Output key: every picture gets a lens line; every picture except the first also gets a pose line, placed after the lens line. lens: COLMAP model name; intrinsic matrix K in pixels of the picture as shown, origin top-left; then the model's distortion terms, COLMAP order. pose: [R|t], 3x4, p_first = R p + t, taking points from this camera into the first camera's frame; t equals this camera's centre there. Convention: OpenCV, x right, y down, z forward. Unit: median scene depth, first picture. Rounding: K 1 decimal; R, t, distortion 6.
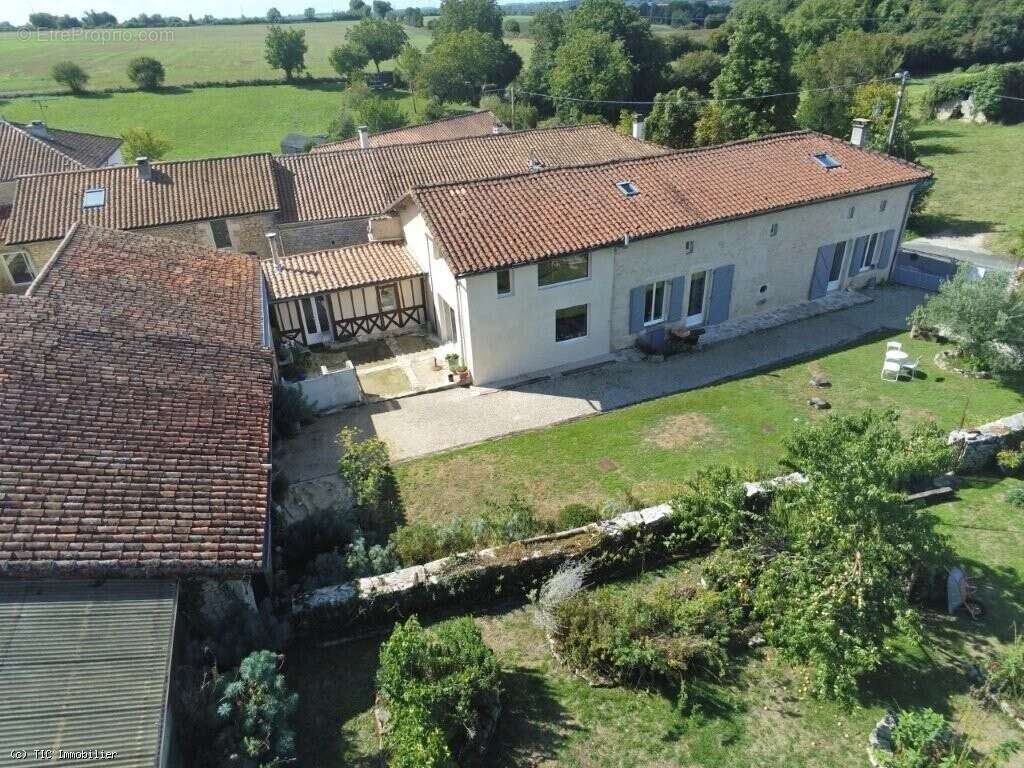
lens RADIAL K [[673.6, 0, 516.3], [0, 673.6, 360.2], [0, 0, 1]] dist [0.006390, -0.004148]
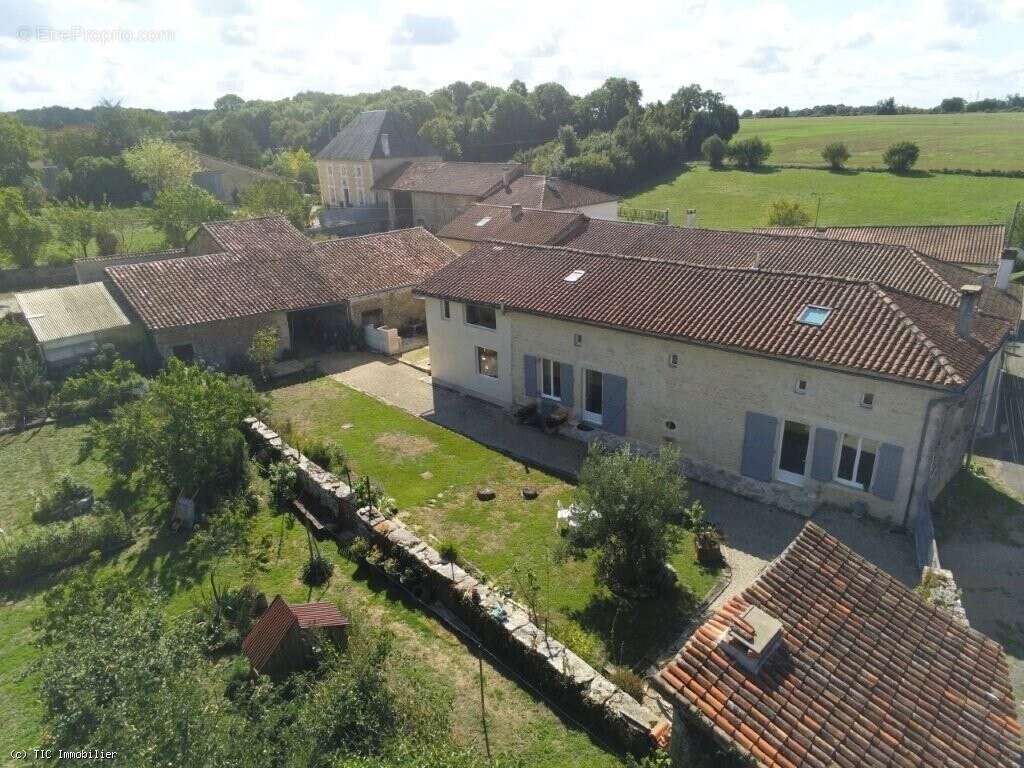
lens RADIAL K [[665.4, 0, 512.0], [0, 665.4, 384.0], [0, 0, 1]] dist [-0.006011, 0.000971]
pose [[0.395485, 0.353909, -0.847549, 1.060905], [-0.408207, 0.894363, 0.182979, -0.241618], [0.822775, 0.273610, 0.498176, 0.403098]]
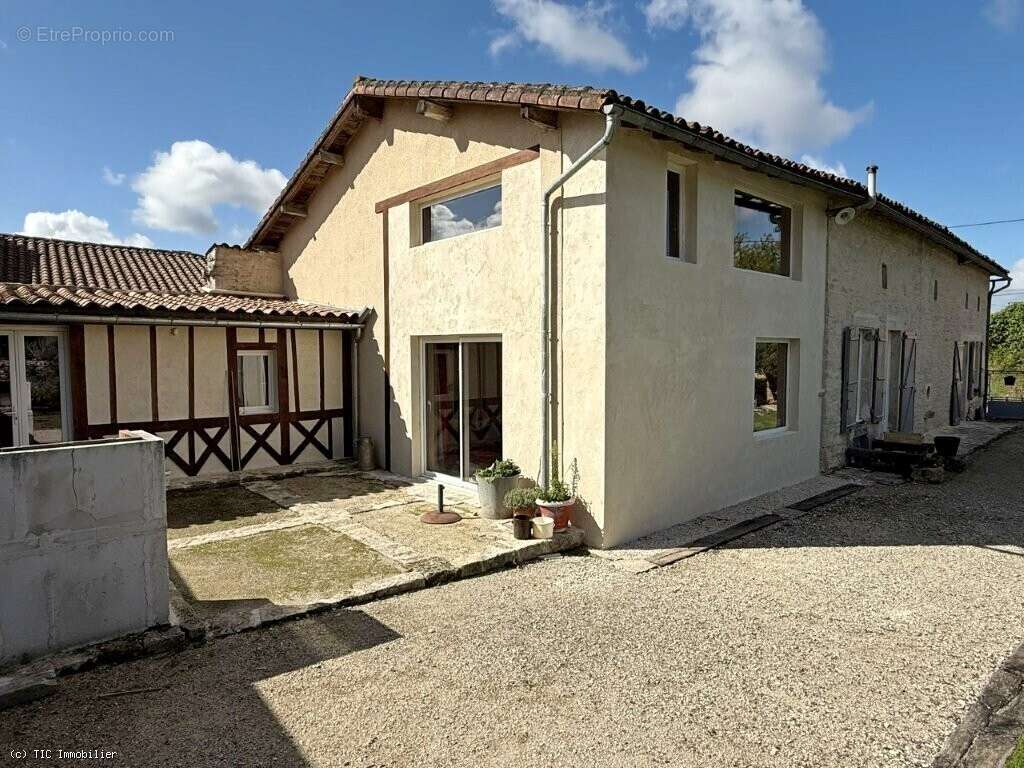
lens RADIAL K [[617.4, 0, 512.0], [0, 617.4, 384.0], [0, 0, 1]] dist [-0.002460, 0.000796]
pose [[0.949216, 0.017411, 0.314142, -0.166542], [0.116480, 0.908074, -0.402286, 0.068923], [-0.292269, 0.418448, 0.859930, 0.671013]]
